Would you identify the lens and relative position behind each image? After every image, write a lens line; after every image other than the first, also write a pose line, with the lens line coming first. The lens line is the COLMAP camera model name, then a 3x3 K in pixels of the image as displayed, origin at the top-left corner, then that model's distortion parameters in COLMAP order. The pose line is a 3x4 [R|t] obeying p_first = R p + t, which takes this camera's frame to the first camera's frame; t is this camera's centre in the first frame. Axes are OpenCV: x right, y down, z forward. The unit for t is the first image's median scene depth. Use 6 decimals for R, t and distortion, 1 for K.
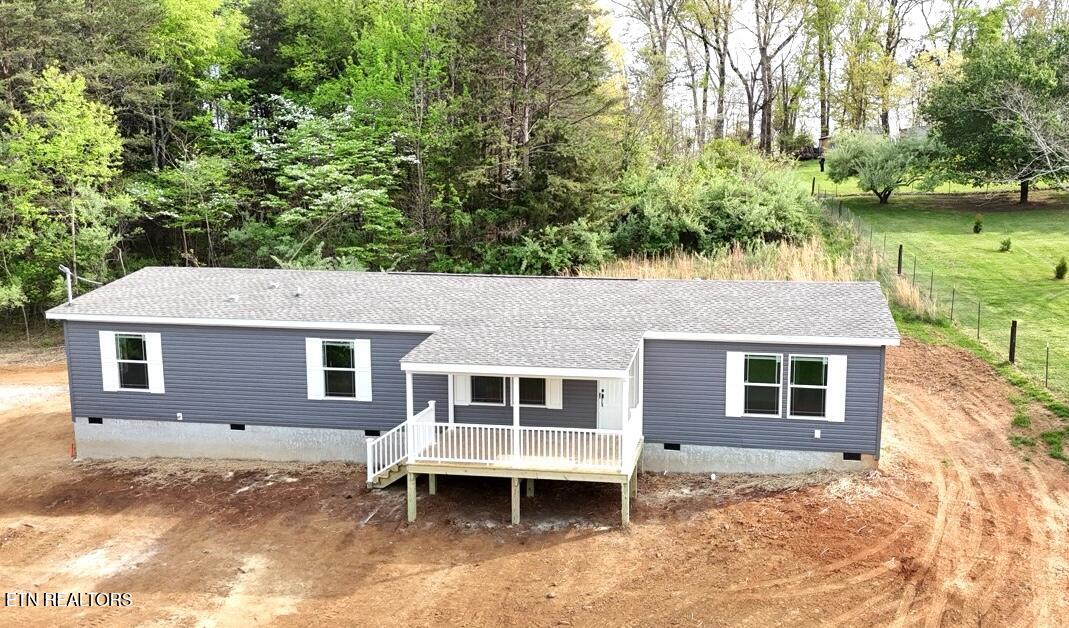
lens RADIAL K [[939.8, 0, 610.5], [0, 939.8, 323.0], [0, 0, 1]] dist [0.088275, -0.097125]
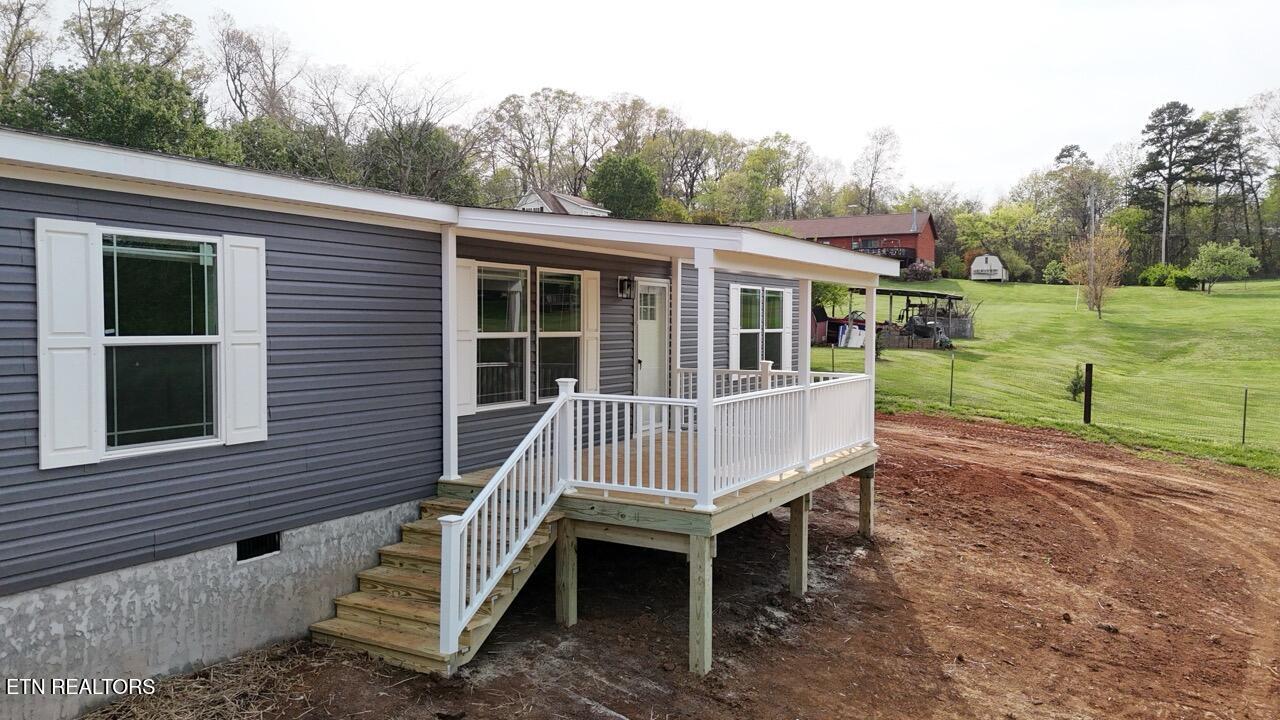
lens RADIAL K [[934.2, 0, 640.0], [0, 934.2, 360.0], [0, 0, 1]] dist [0.072048, -0.062581]
pose [[0.365594, -0.042059, 0.929824, -0.517597], [0.139451, 0.990178, -0.010041, 0.080397], [-0.920269, 0.133336, 0.367868, 0.801651]]
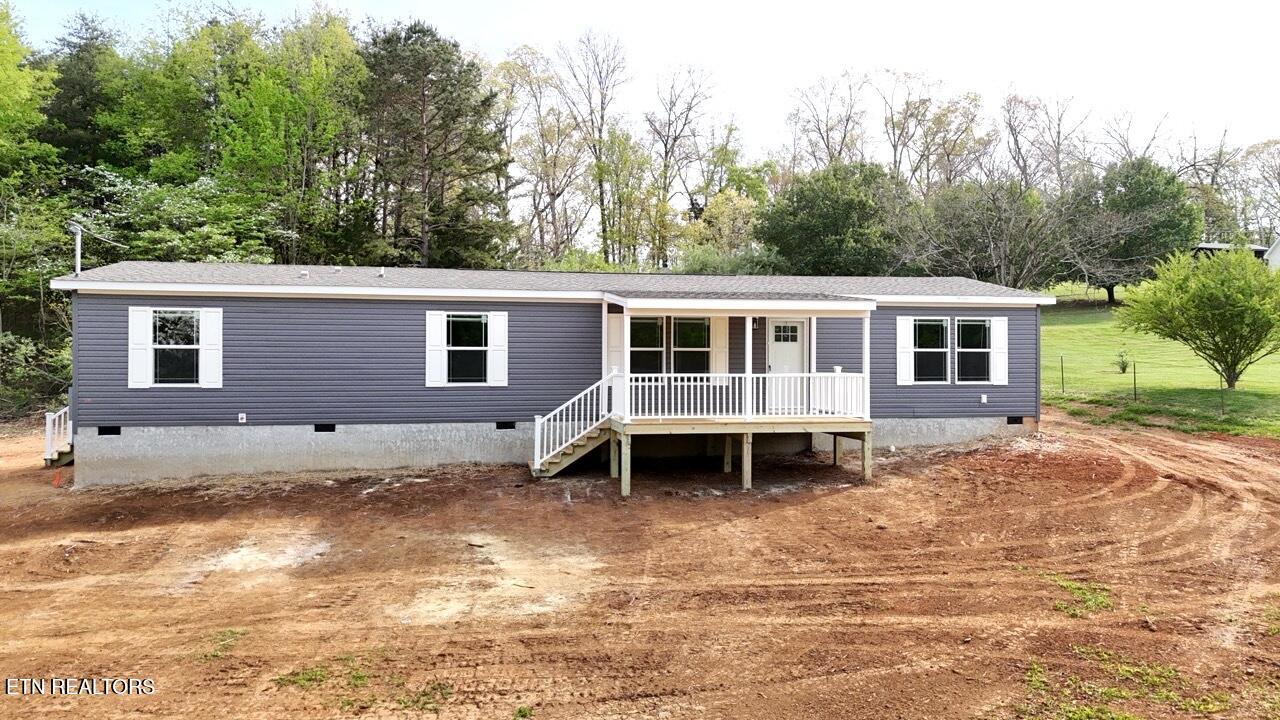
lens RADIAL K [[934.2, 0, 640.0], [0, 934.2, 360.0], [0, 0, 1]] dist [0.072048, -0.062581]
pose [[0.942109, -0.004509, 0.335276, -0.438259], [0.055288, 0.988312, -0.142065, 0.192571], [-0.330717, 0.152377, 0.931347, 0.191176]]
